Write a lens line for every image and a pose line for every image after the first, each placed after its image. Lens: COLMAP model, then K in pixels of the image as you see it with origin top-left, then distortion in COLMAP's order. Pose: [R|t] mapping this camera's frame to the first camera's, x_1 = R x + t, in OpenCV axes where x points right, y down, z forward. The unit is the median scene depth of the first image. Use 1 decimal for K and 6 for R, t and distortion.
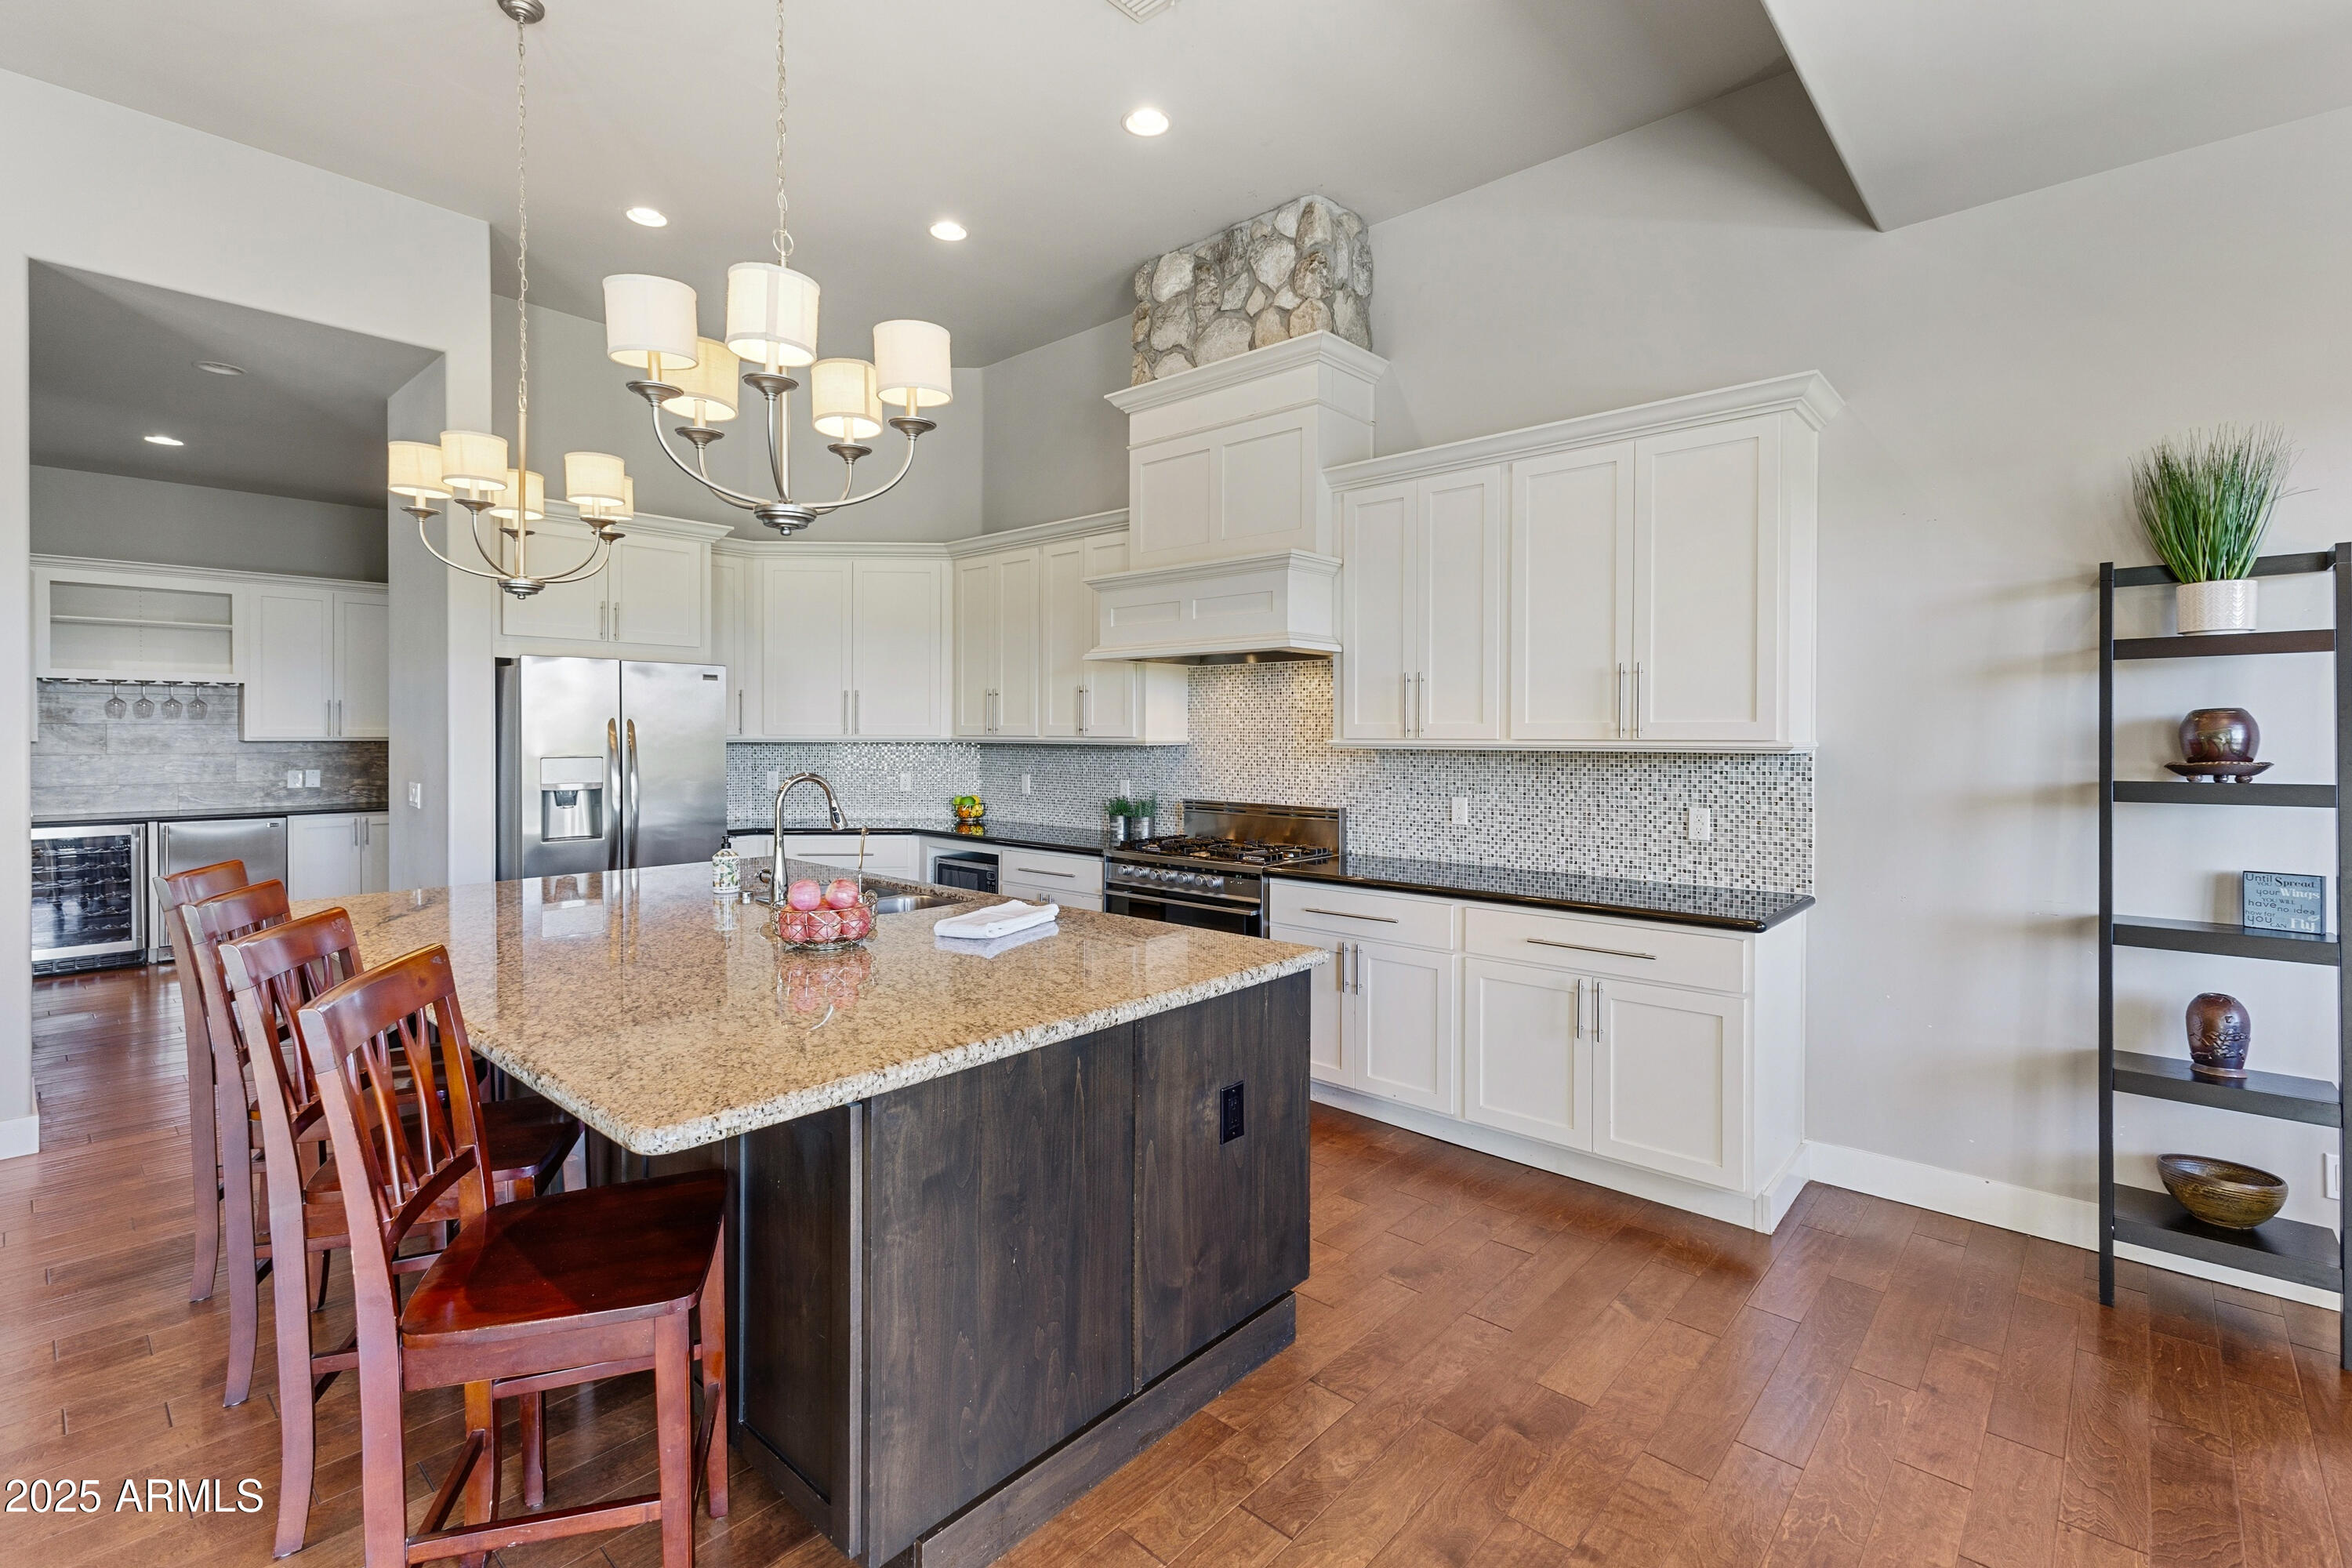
lens RADIAL K [[1066.6, 0, 1169.4], [0, 1066.6, 739.4], [0, 0, 1]] dist [0.000698, -0.000708]
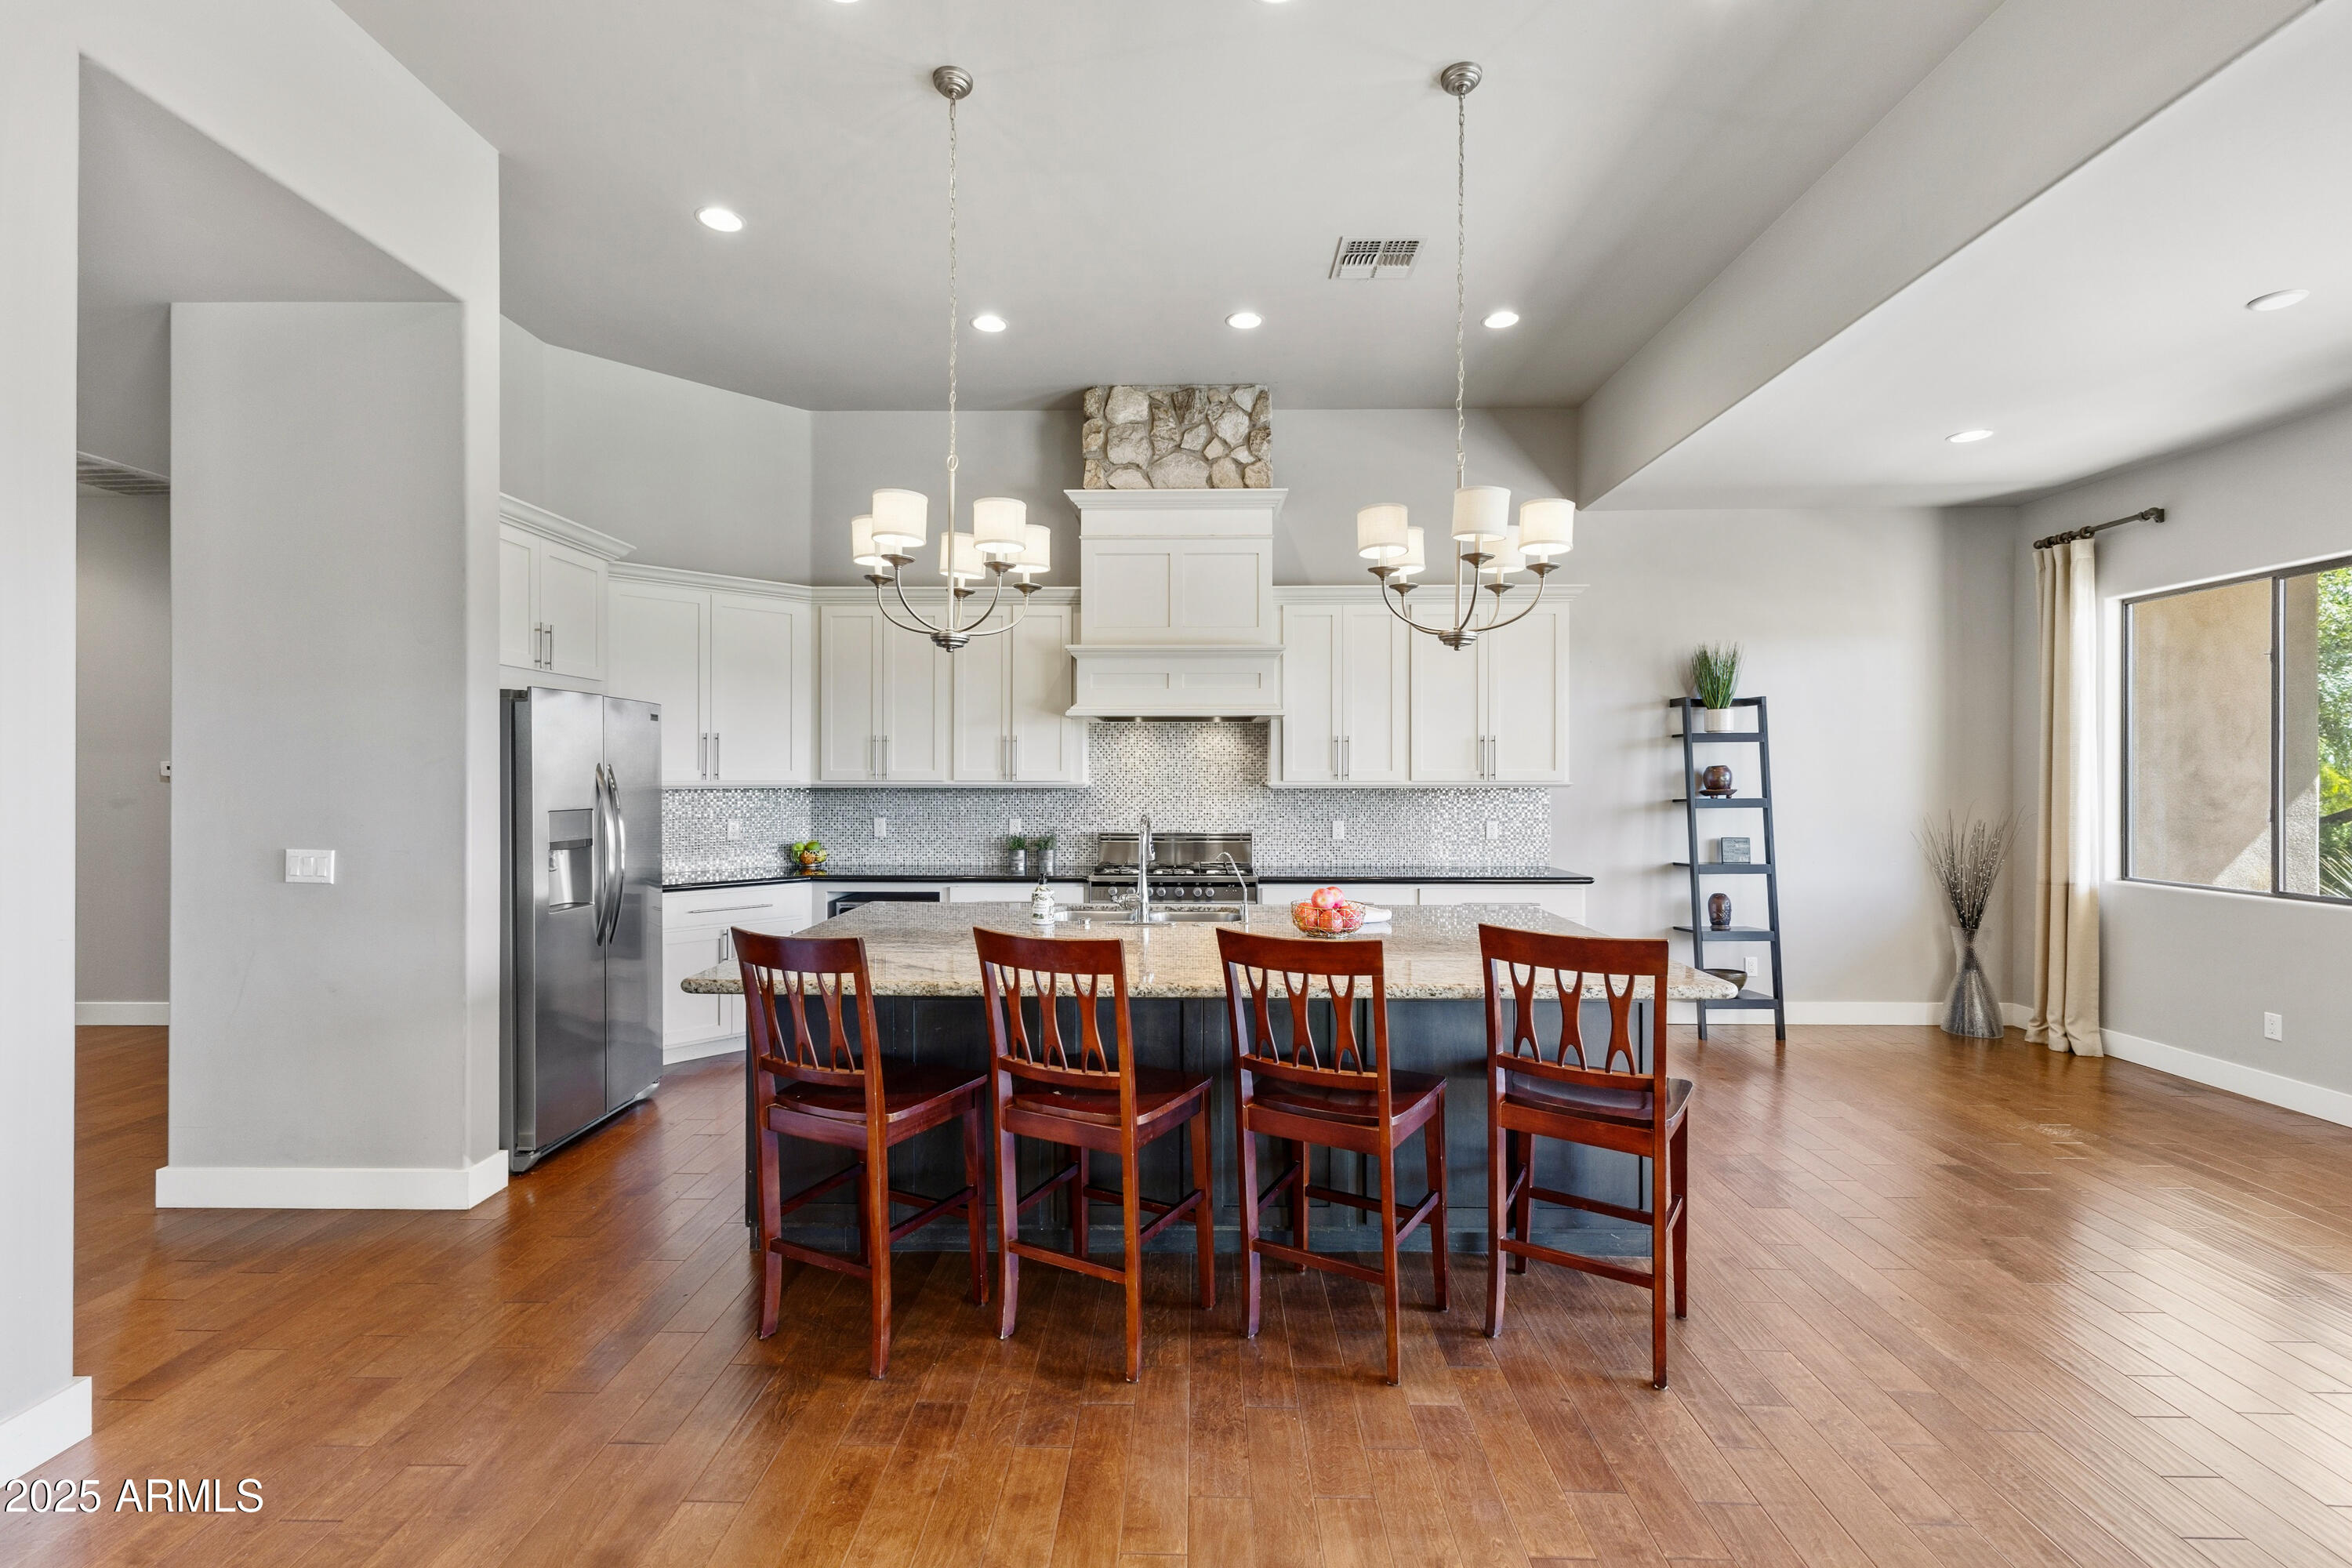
lens RADIAL K [[1016.0, 0, 1173.8], [0, 1016.0, 778.8], [0, 0, 1]] dist [0.004470, 0.000141]
pose [[0.752056, -0.005806, 0.659074, -0.781130], [0.005985, 0.999980, 0.001979, -0.007443], [-0.659072, 0.002456, 0.752076, 0.090805]]
